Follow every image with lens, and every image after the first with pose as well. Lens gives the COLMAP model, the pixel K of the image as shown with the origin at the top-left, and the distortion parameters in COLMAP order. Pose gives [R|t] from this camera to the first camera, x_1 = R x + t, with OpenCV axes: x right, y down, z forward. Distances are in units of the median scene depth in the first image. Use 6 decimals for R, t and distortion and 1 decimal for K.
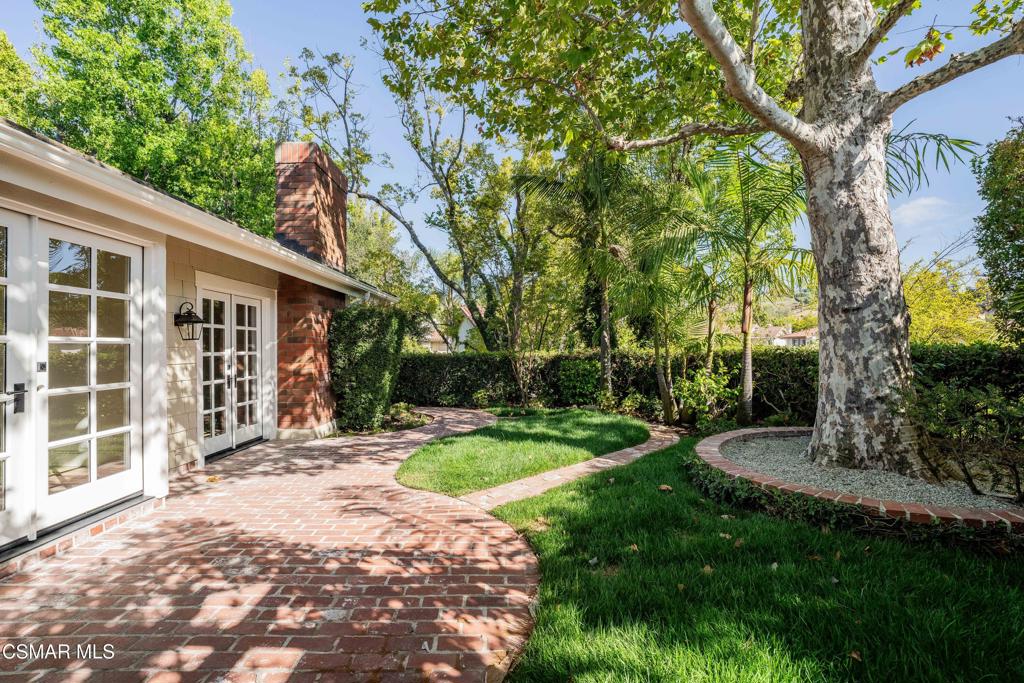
lens RADIAL K [[488.1, 0, 512.0], [0, 488.1, 341.5], [0, 0, 1]] dist [-0.001734, 0.000293]
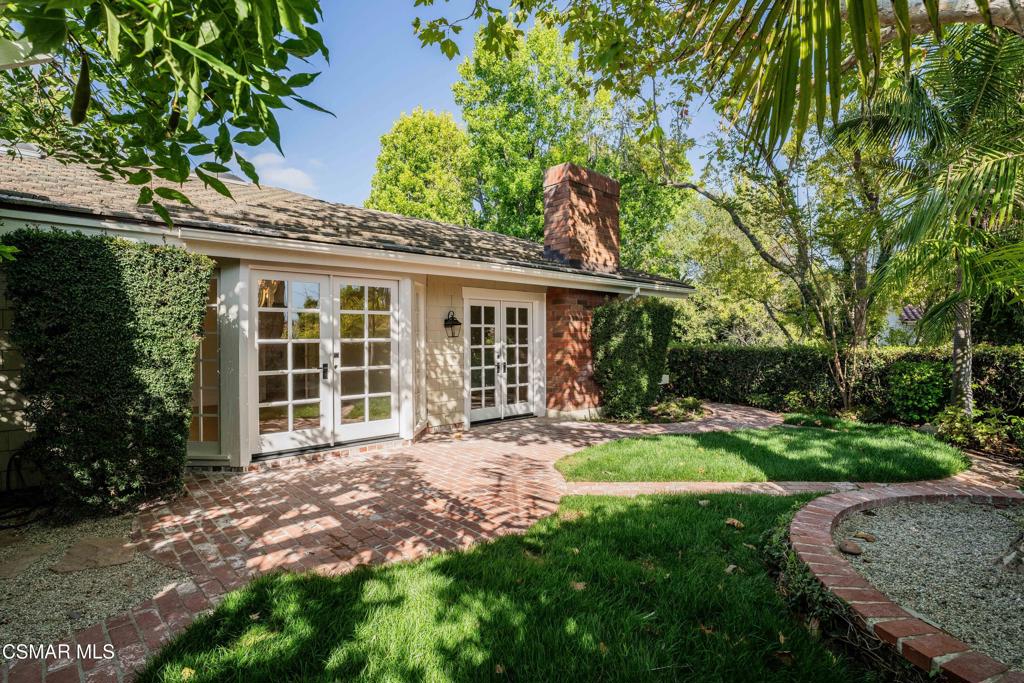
lens RADIAL K [[520.8, 0, 511.3], [0, 520.8, 360.7], [0, 0, 1]] dist [-0.061793, -0.000061]
pose [[0.672611, 0.041149, -0.738851, 0.753482], [0.006878, 0.998062, 0.061846, -0.036001], [0.739964, -0.046680, 0.671024, 0.139100]]
